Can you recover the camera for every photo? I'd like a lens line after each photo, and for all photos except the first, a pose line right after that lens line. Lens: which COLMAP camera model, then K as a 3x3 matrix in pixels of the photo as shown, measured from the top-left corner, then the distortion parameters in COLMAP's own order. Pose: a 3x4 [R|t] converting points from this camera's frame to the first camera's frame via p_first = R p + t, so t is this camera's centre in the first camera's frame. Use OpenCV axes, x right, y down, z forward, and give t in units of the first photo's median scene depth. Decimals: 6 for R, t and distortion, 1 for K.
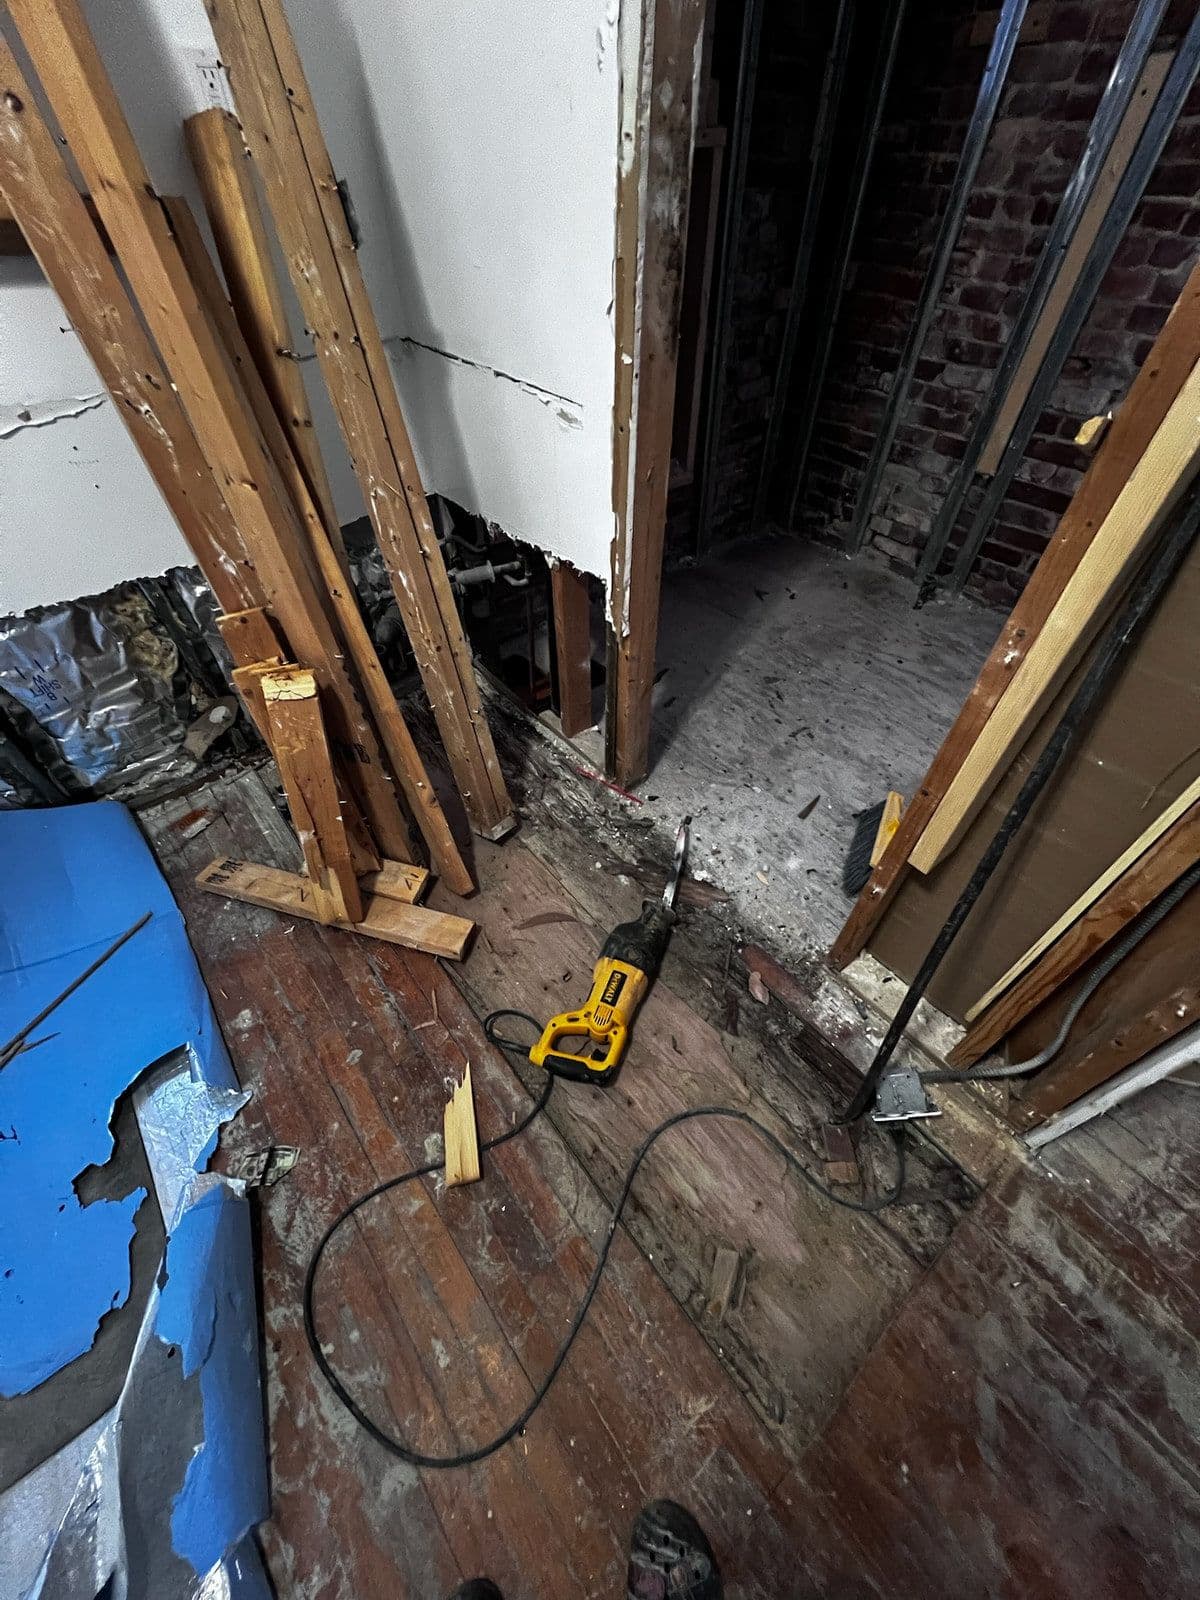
lens RADIAL K [[638.0, 0, 600.0], [0, 638.0, 800.0], [0, 0, 1]] dist [0.001580, -0.000095]
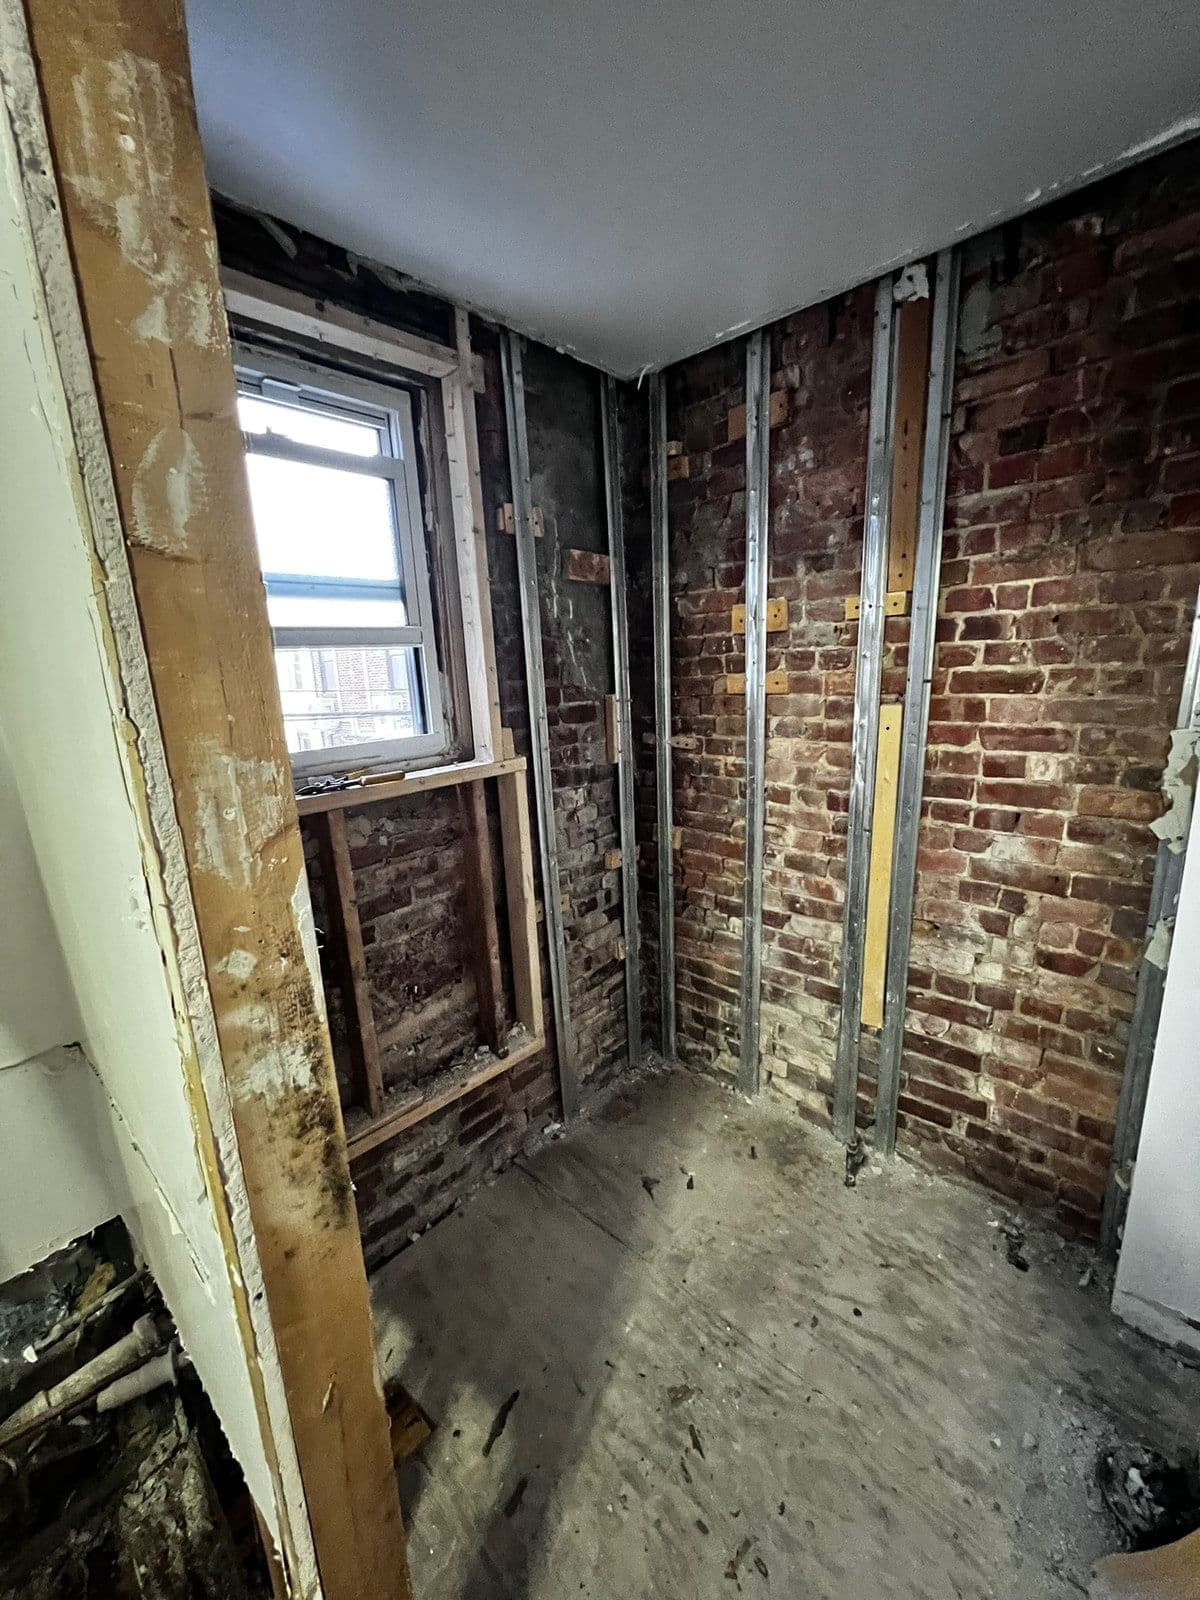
lens RADIAL K [[638.0, 0, 600.0], [0, 638.0, 800.0], [0, 0, 1]] dist [0.001580, -0.000095]
pose [[0.988821, -0.069584, 0.131876, 0.149778], [0.132260, 0.817701, -0.560243, -0.331780], [-0.068851, 0.571422, 0.817763, 0.148333]]
